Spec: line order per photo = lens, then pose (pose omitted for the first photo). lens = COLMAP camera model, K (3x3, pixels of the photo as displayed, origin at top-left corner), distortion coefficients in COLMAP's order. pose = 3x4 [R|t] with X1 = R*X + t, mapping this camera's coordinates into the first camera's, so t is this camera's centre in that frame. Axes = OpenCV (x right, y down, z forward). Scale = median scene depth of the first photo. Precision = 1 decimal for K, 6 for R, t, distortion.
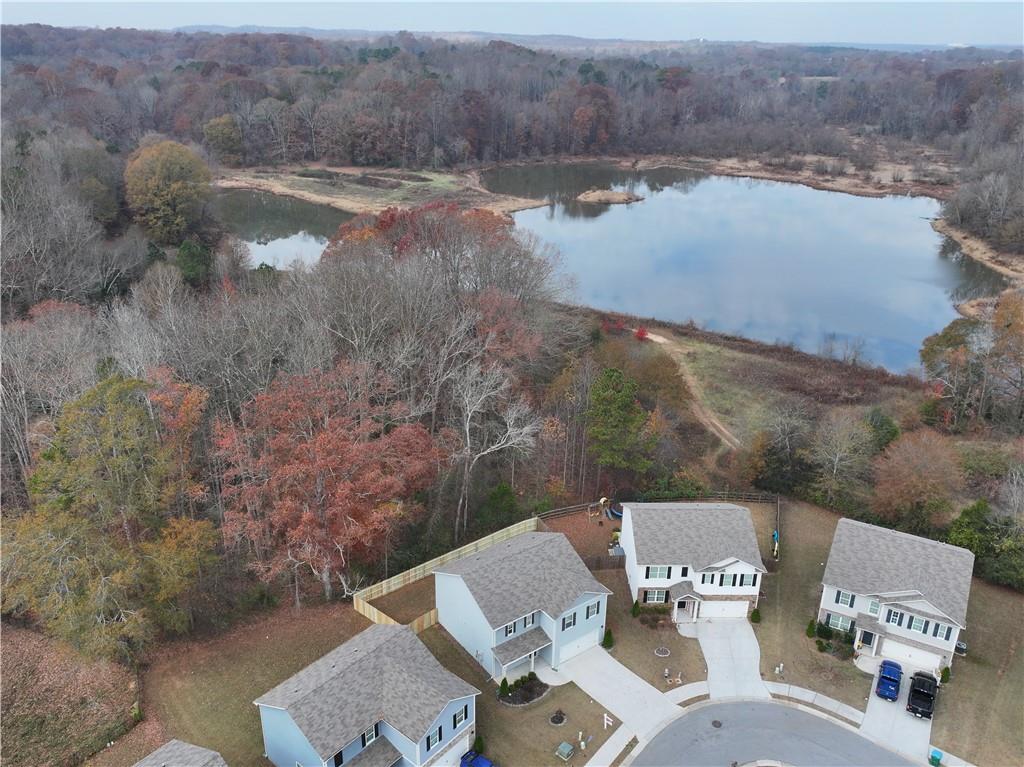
lens RADIAL K [[845.6, 0, 512.9], [0, 845.6, 388.8], [0, 0, 1]] dist [0.001353, 0.002355]
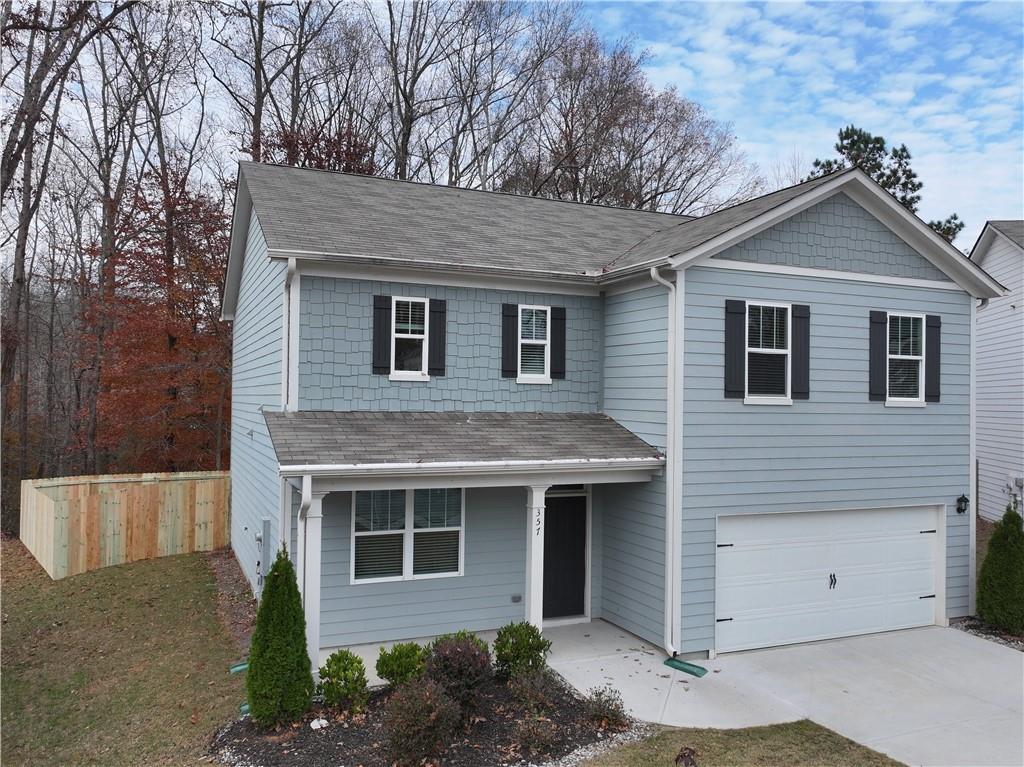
lens RADIAL K [[817.7, 0, 512.0], [0, 817.7, 383.5], [0, 0, 1]] dist [0.001517, 0.000098]
pose [[0.973808, -0.008900, -0.227199, 0.050746], [-0.087061, 0.908486, -0.408746, 0.332758], [0.210045, 0.417820, 0.883916, 0.801525]]
